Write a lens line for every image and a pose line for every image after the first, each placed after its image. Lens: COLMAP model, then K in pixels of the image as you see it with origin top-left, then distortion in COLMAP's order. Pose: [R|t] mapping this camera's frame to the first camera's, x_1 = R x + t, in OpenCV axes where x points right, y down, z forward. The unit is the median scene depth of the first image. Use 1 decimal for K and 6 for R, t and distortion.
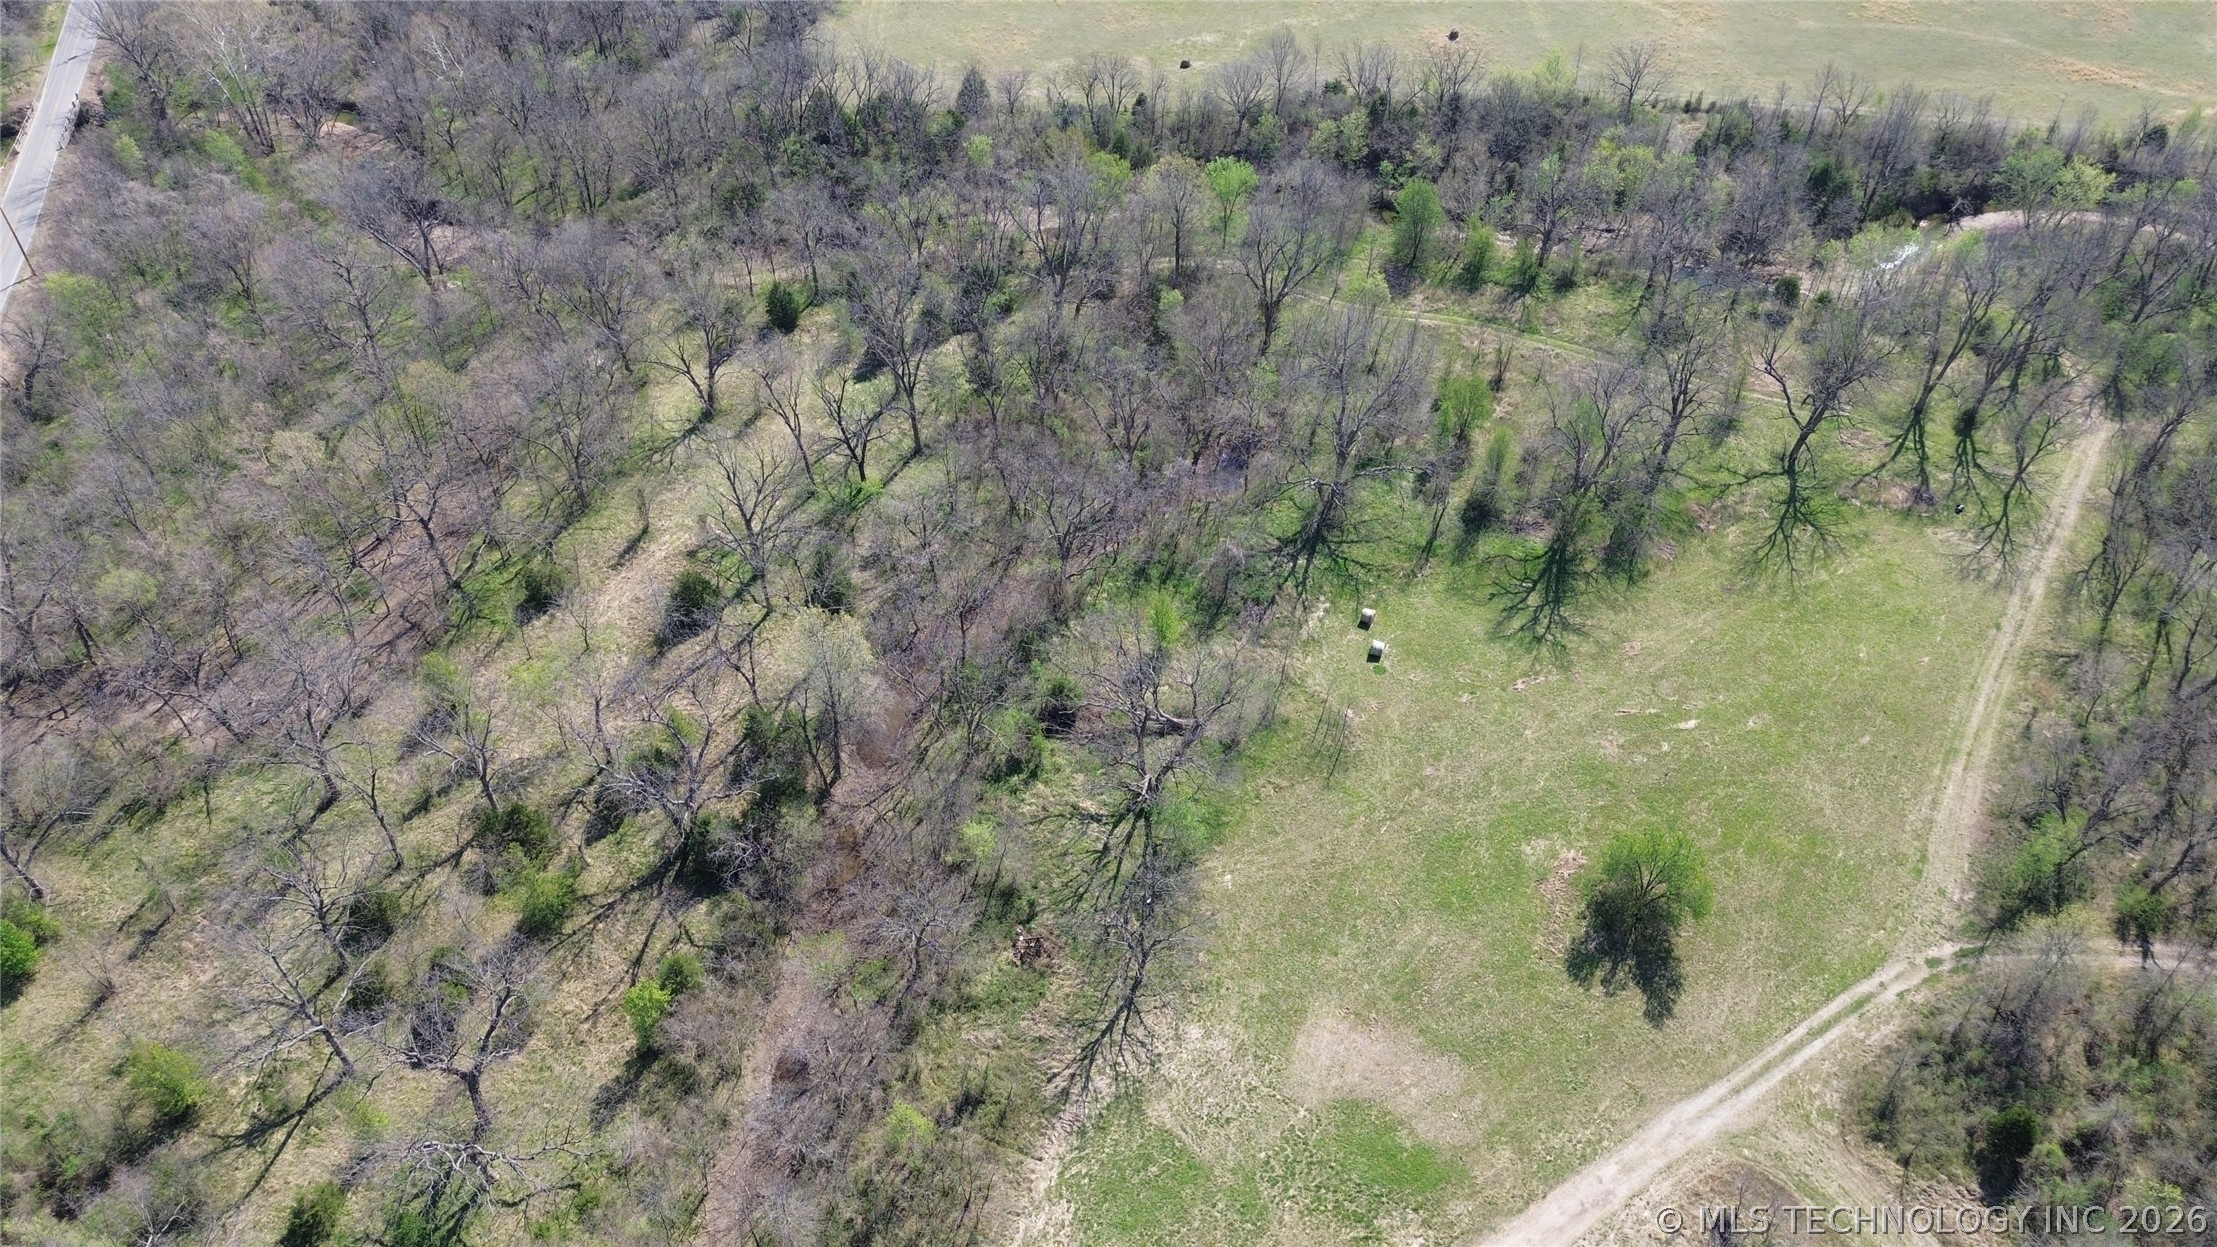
lens RADIAL K [[1575.2, 0, 1105.3], [0, 1575.2, 627.2], [0, 0, 1]] dist [0.072073, -0.073308]
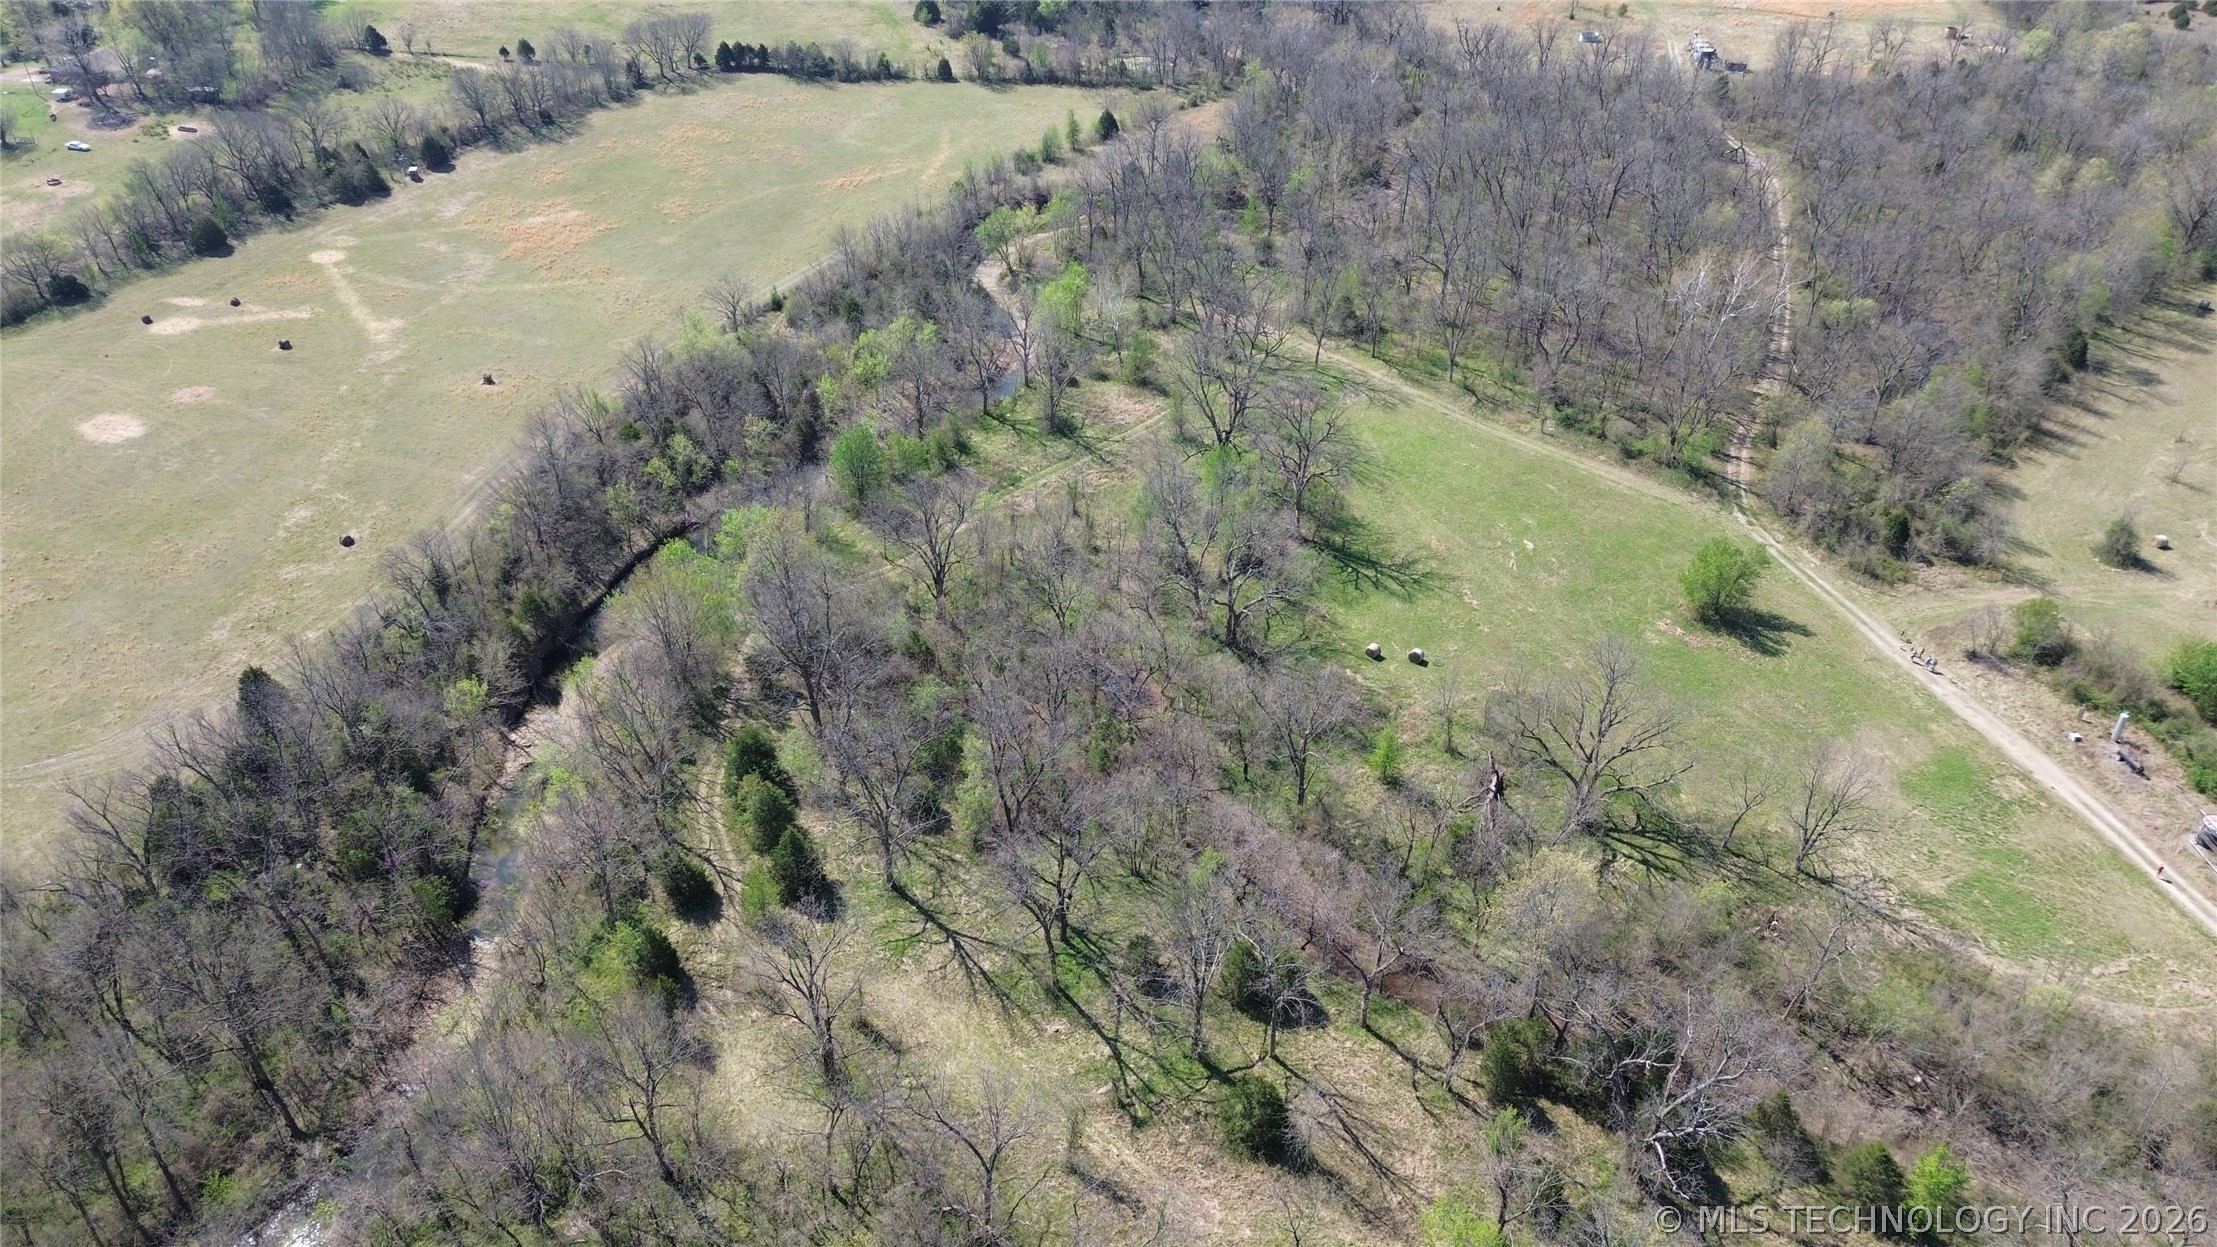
lens RADIAL K [[1575.2, 0, 1118.3], [0, 1575.2, 631.9], [0, 0, 1]] dist [0.072073, -0.073308]
pose [[0.276306, -0.544126, 0.792201, -0.780707], [0.665969, 0.702706, 0.250377, -0.428766], [-0.692921, 0.458401, 0.556533, 0.523427]]
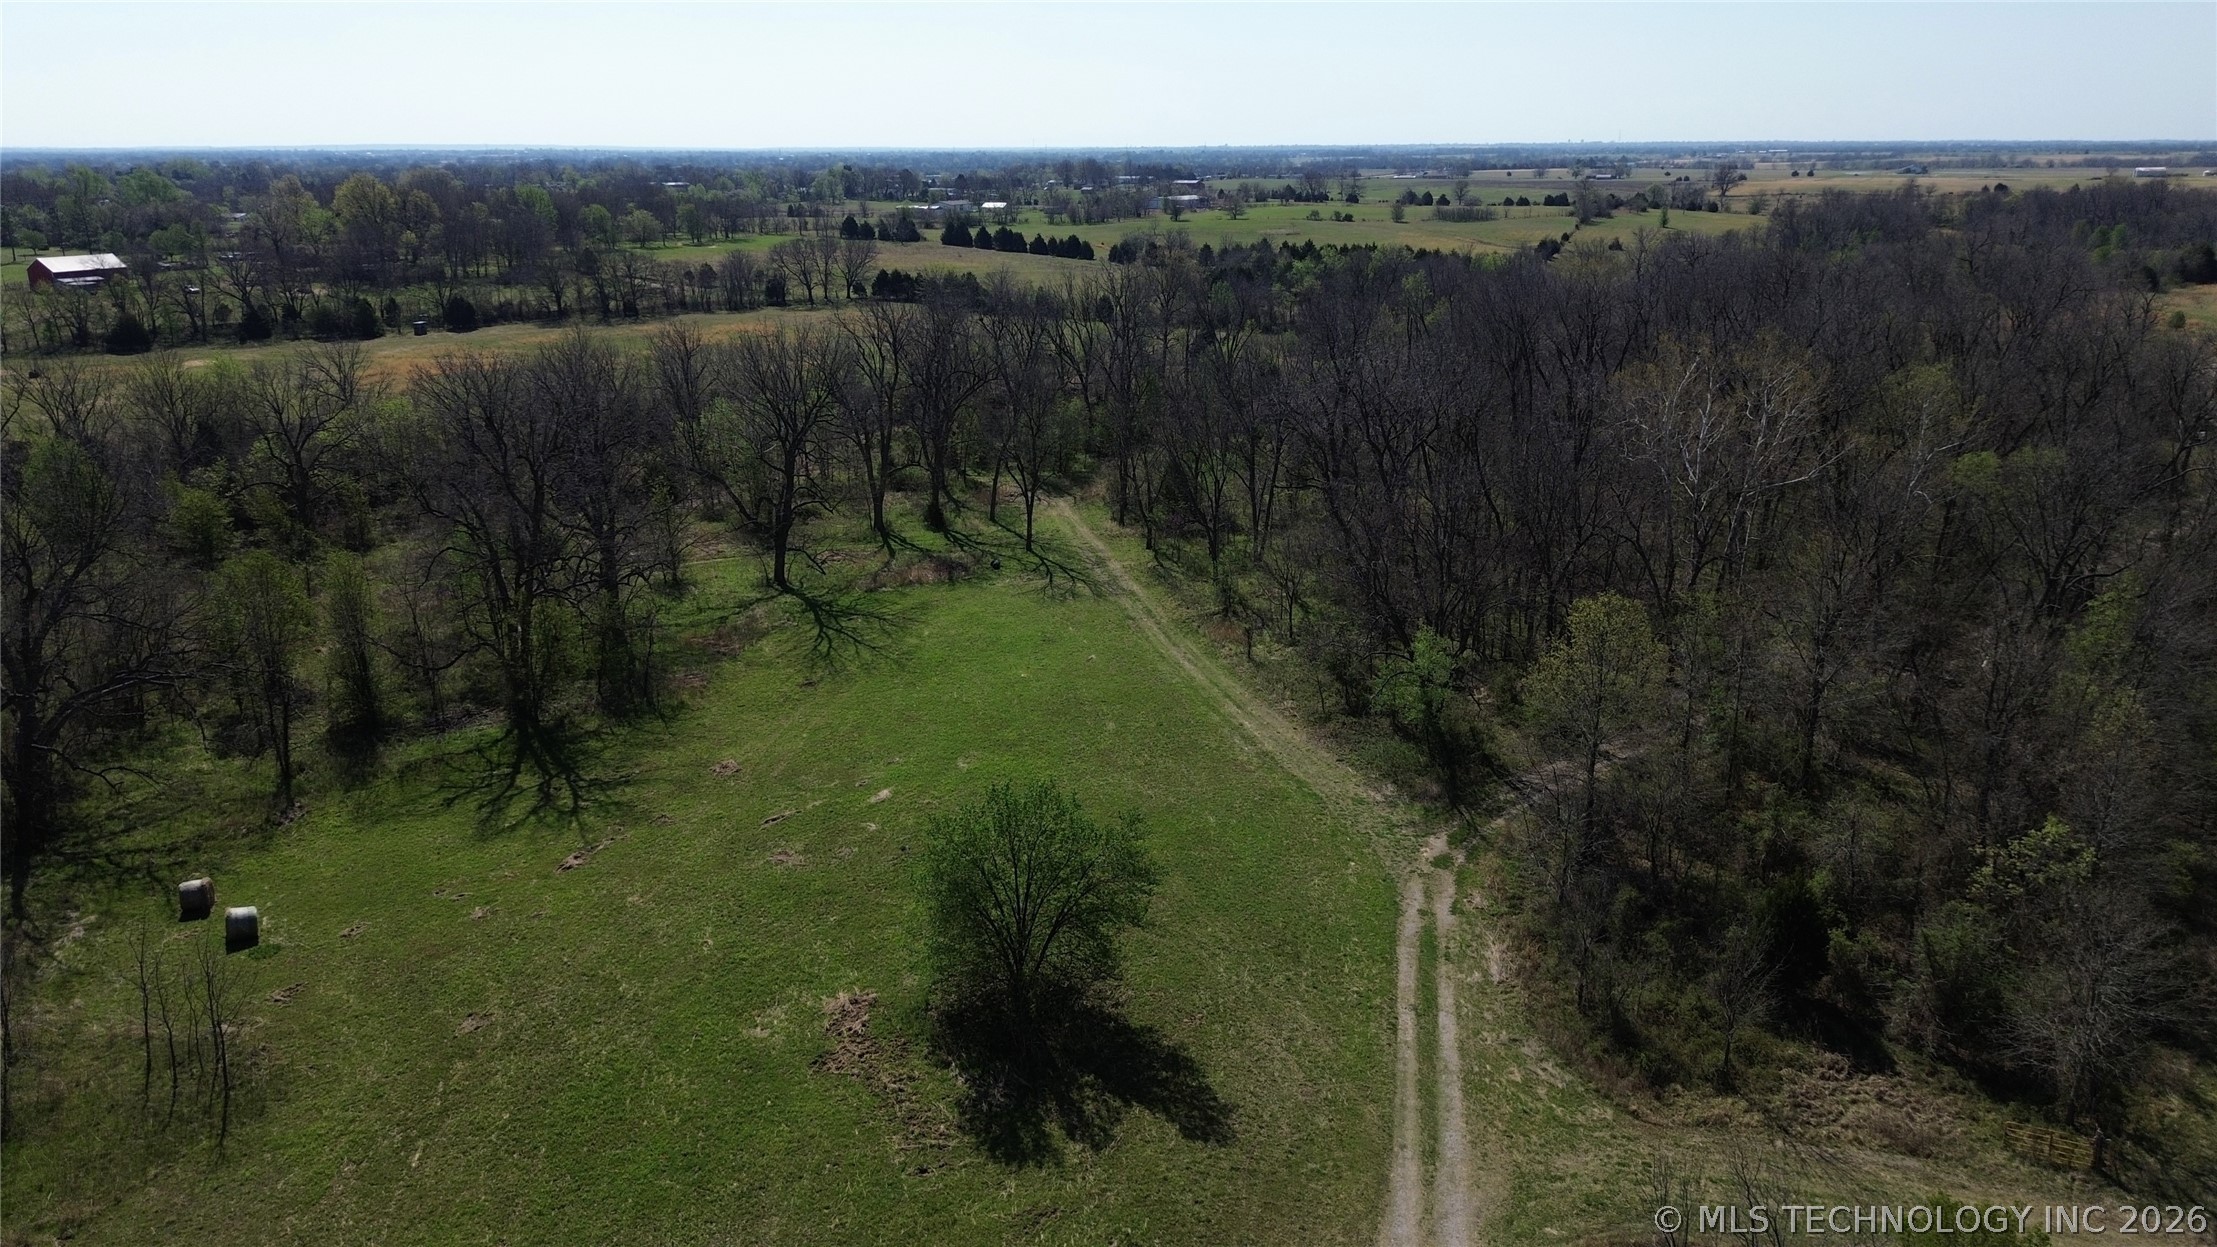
lens RADIAL K [[1575.2, 0, 1106.2], [0, 1575.2, 613.5], [0, 0, 1]] dist [0.072073, -0.073308]
pose [[0.690038, -0.217751, 0.690240, 0.048192], [0.514624, 0.818195, -0.256357, 0.186990], [-0.508929, 0.532111, 0.676646, 0.530475]]
